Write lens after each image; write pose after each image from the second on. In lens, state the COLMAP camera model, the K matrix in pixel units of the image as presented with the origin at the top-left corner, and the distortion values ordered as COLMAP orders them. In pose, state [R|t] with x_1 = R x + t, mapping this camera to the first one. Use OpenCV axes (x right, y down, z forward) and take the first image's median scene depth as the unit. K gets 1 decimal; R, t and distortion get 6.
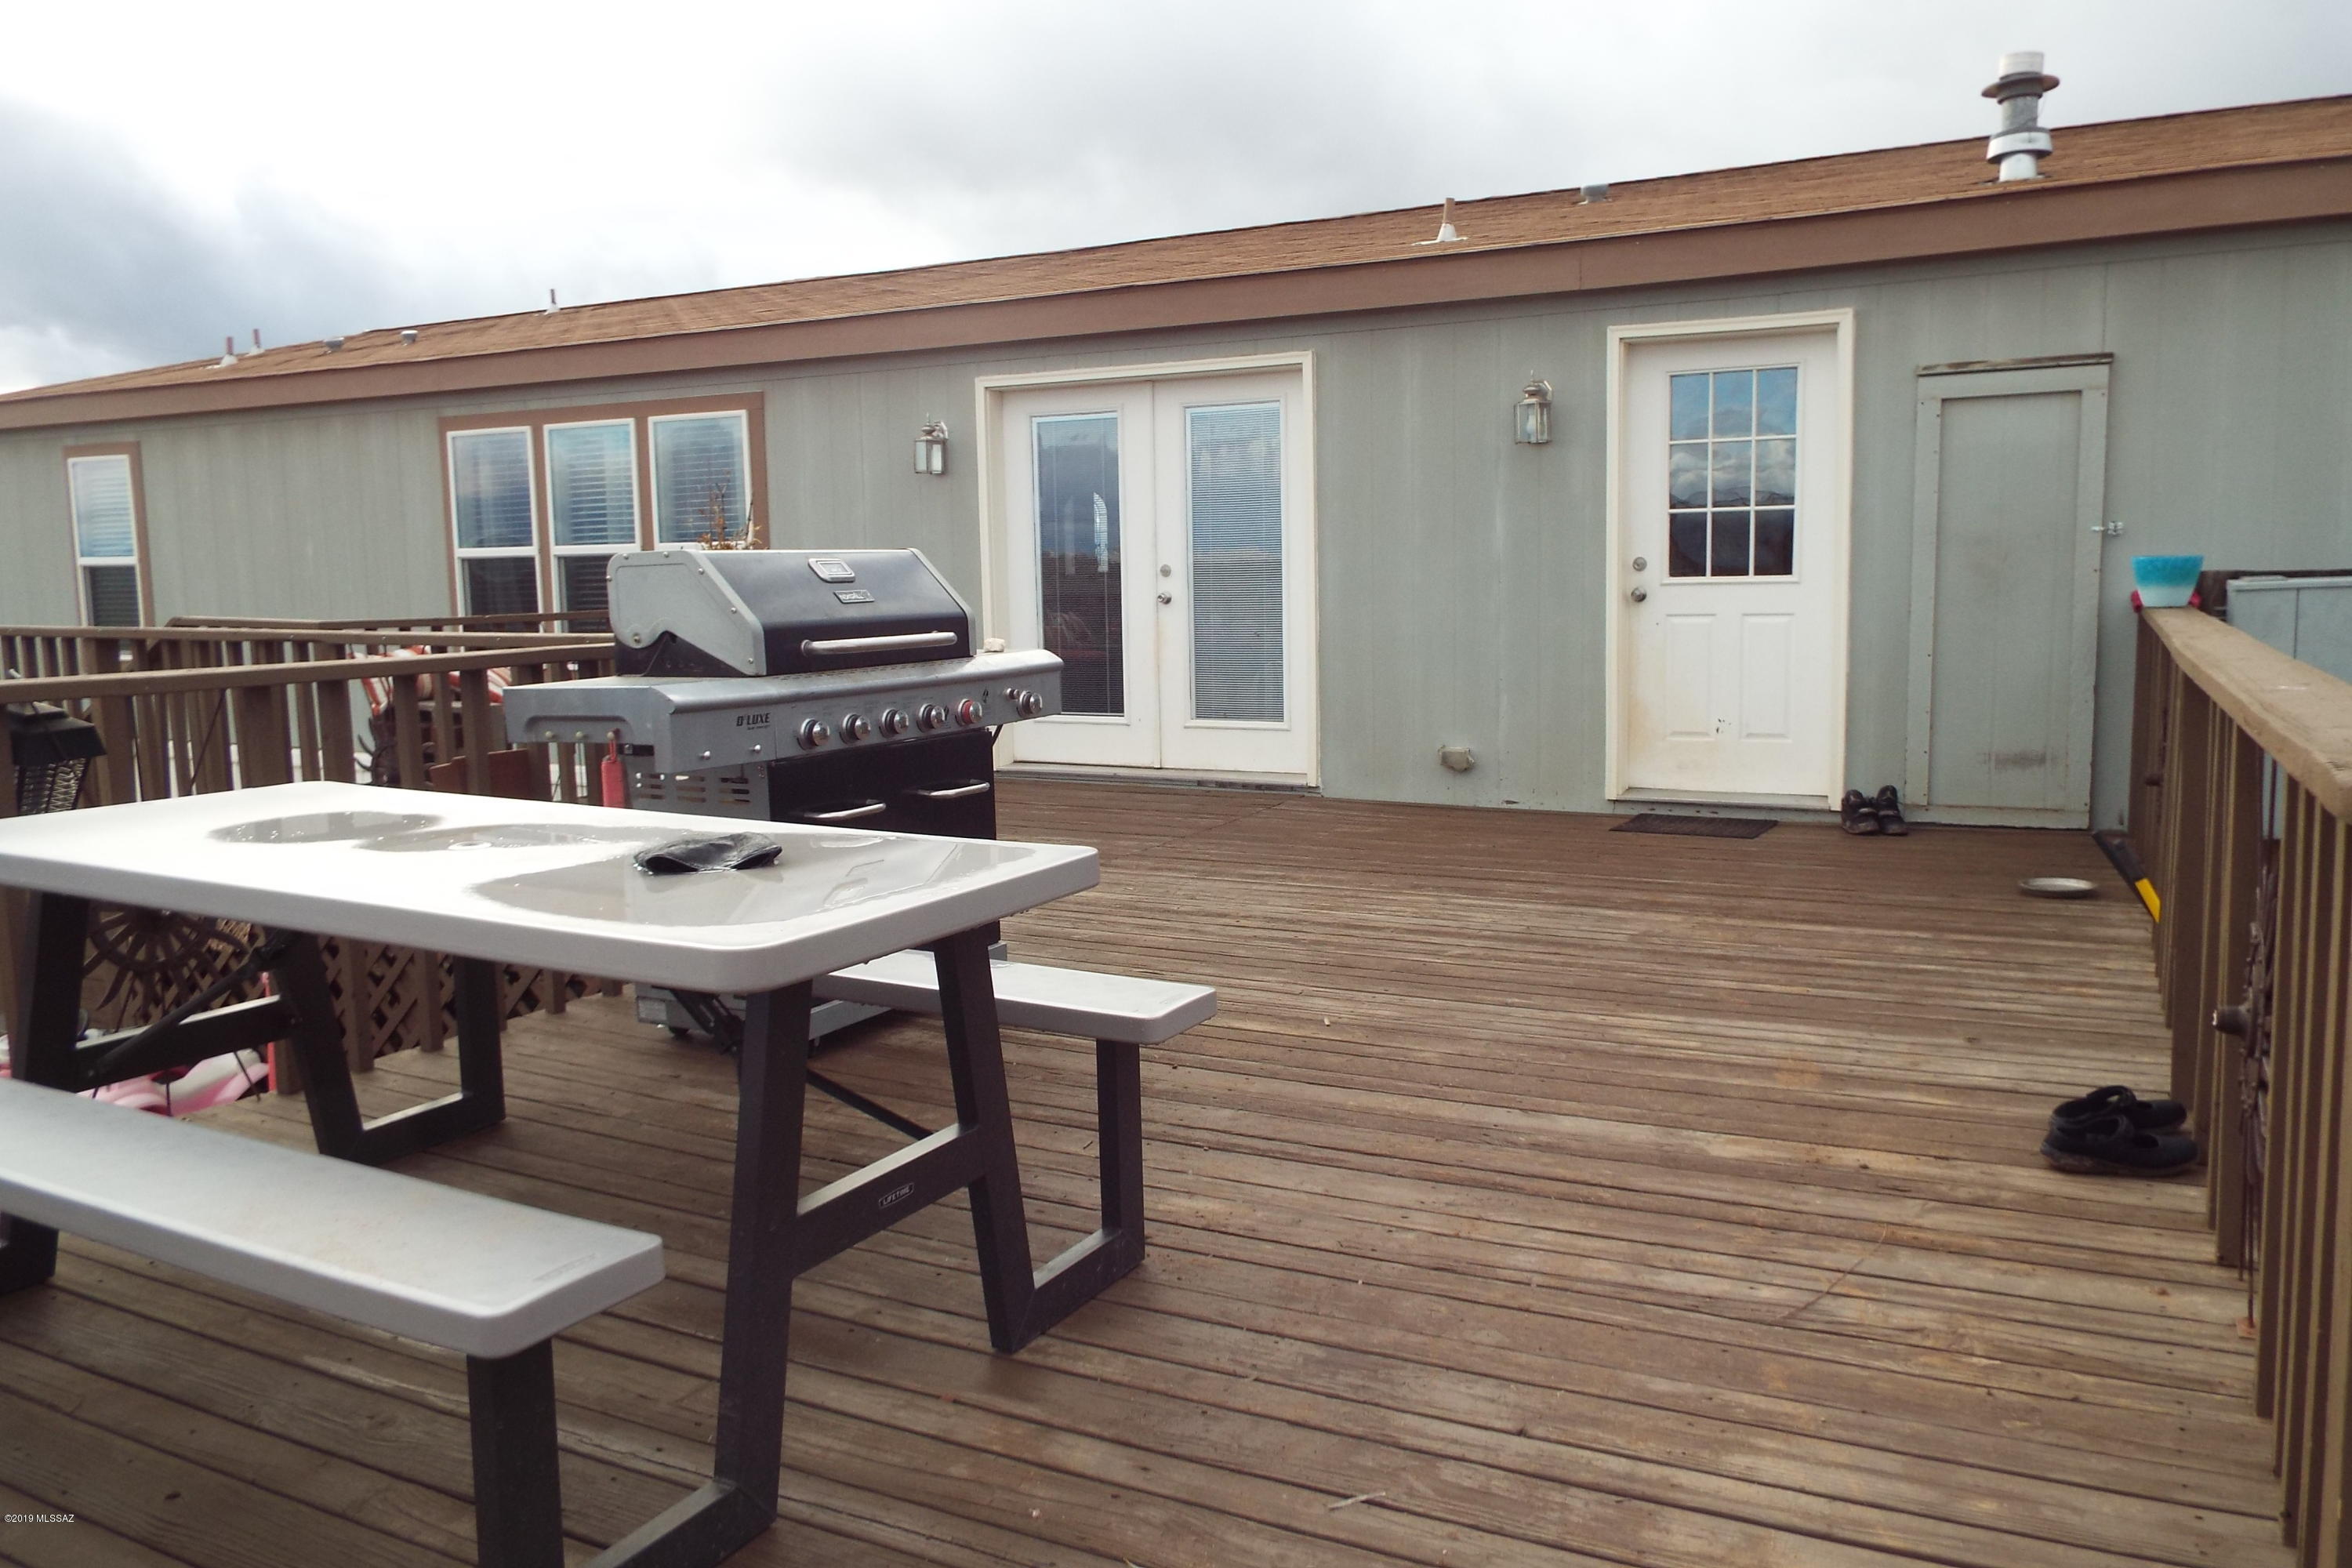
lens RADIAL K [[1676.5, 0, 1179.5], [0, 1676.5, 752.0], [0, 0, 1]] dist [0.003287, 0.000372]
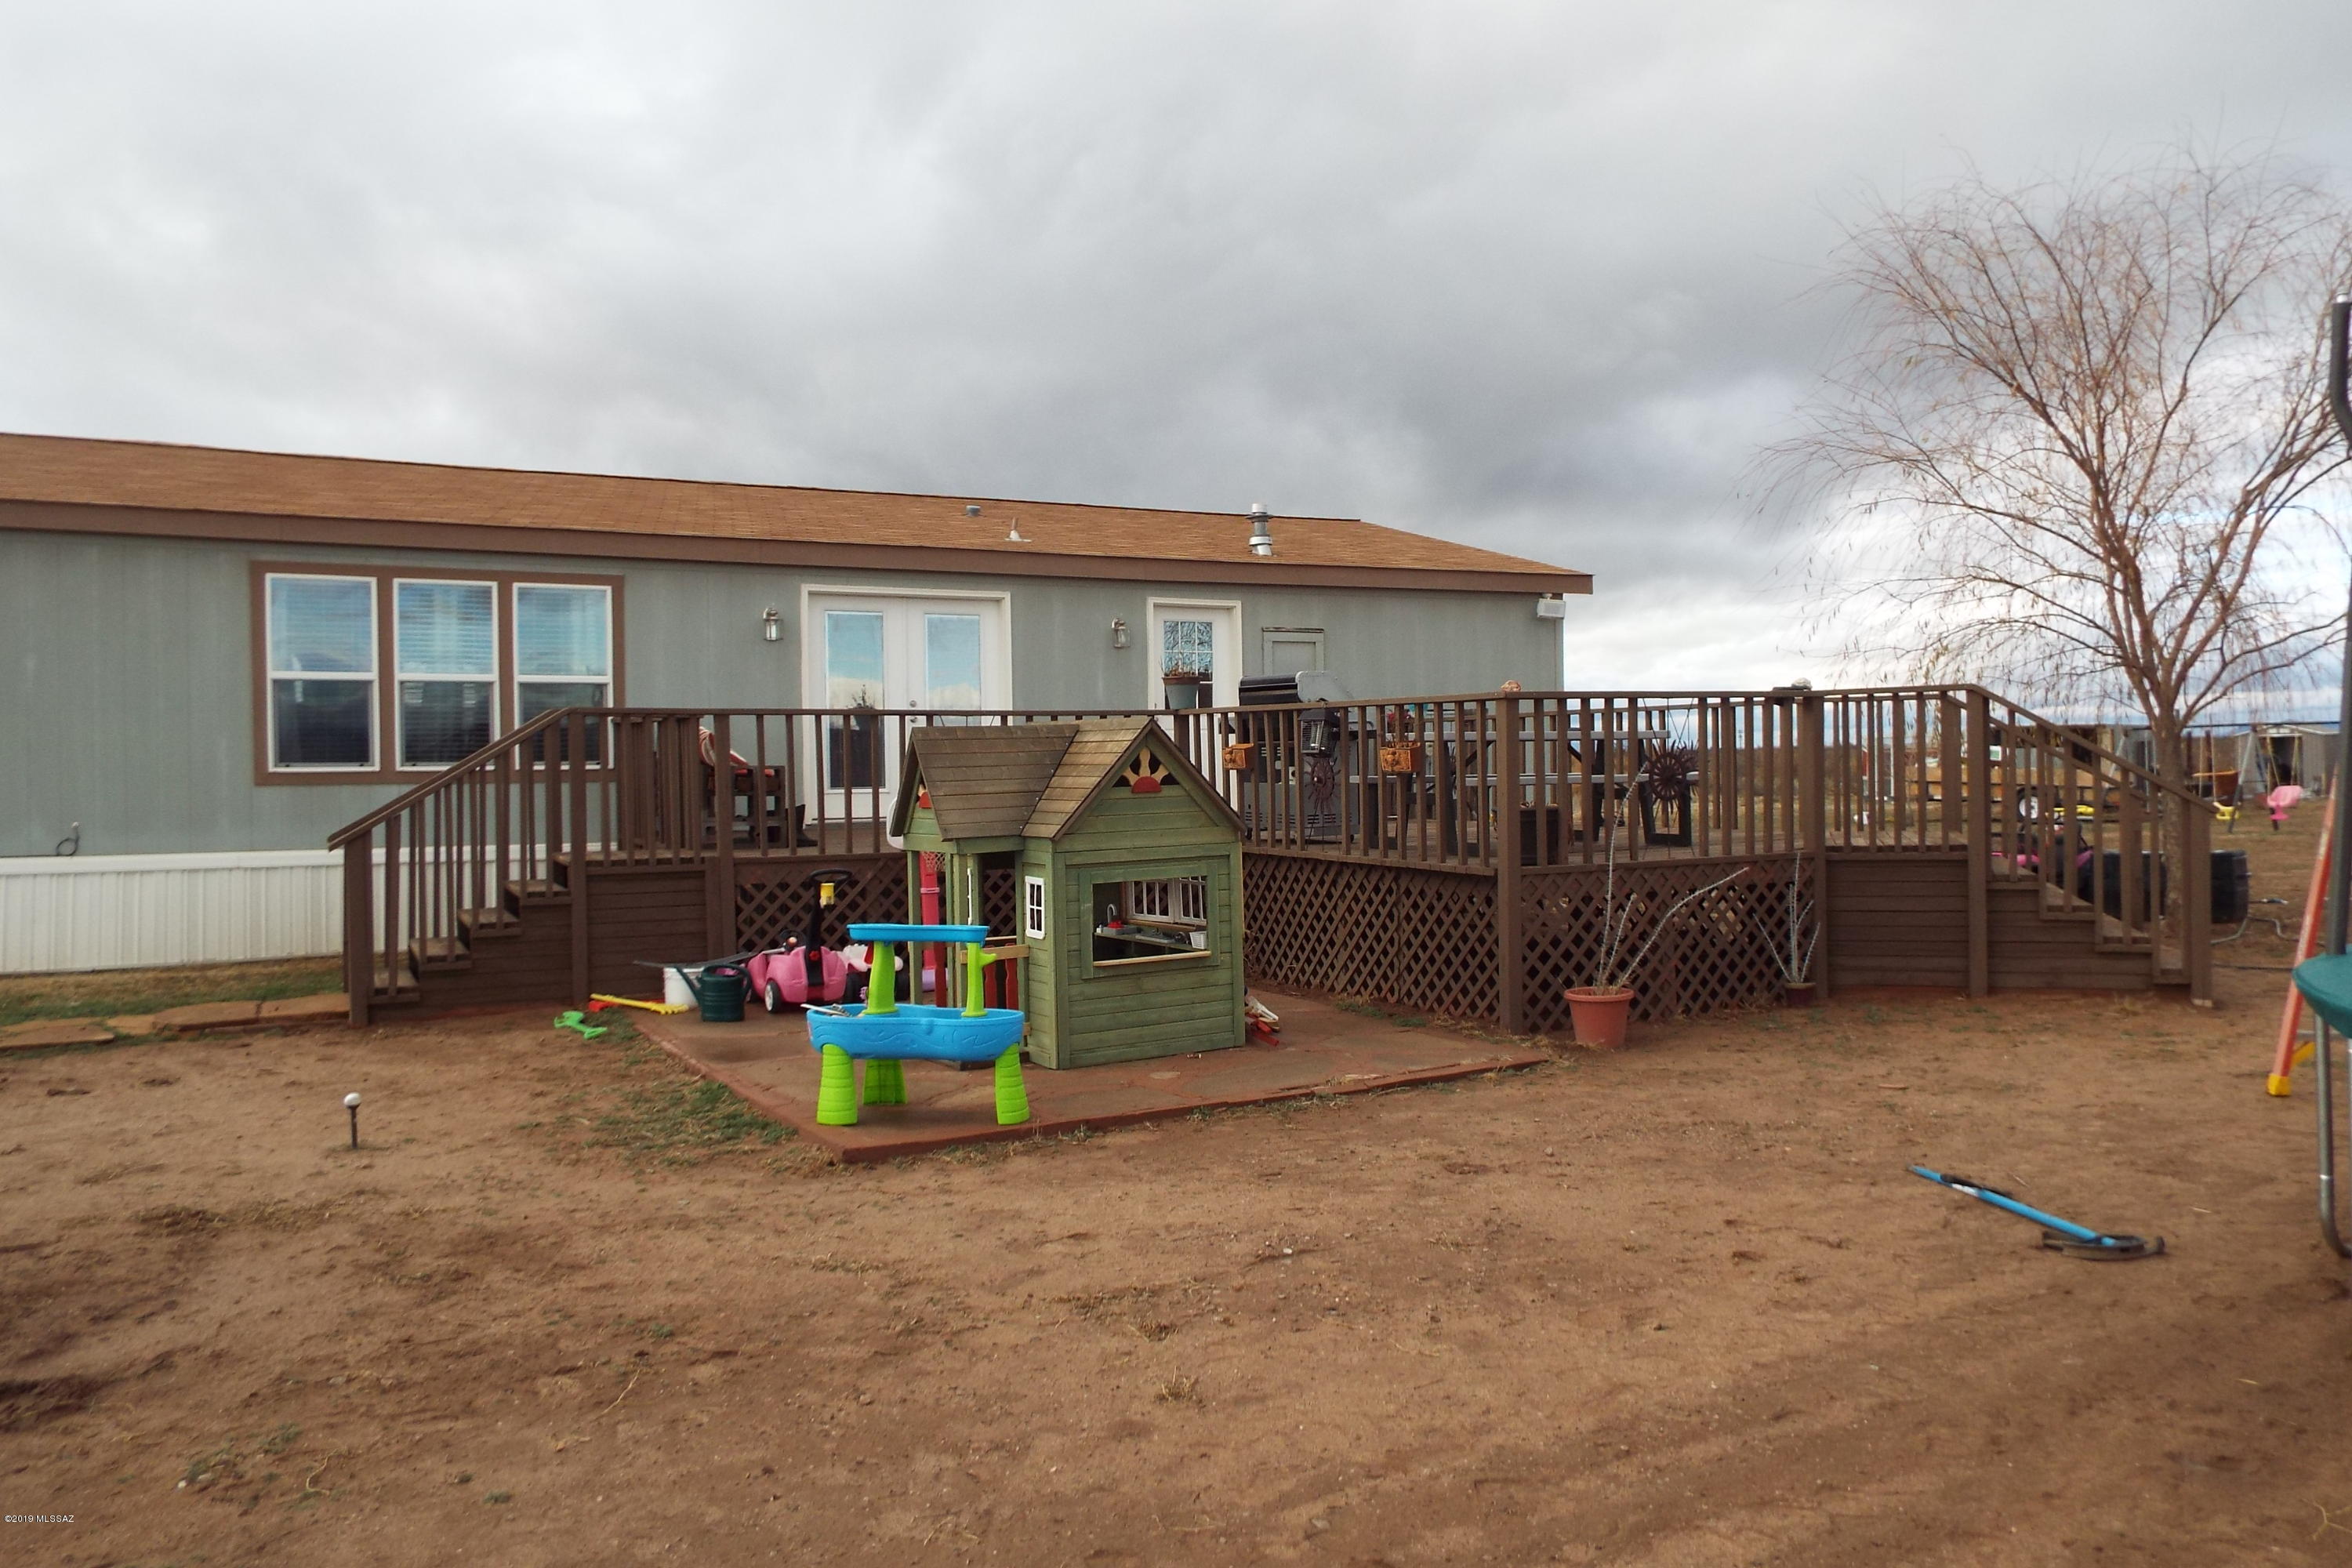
lens RADIAL K [[1676.5, 0, 1179.5], [0, 1676.5, 752.0], [0, 0, 1]] dist [0.003287, 0.000372]
pose [[0.543346, 0.020397, 0.839261, -1.423890], [0.109913, 0.989371, -0.095204, 0.143603], [-0.832283, 0.143975, 0.535329, -0.151109]]
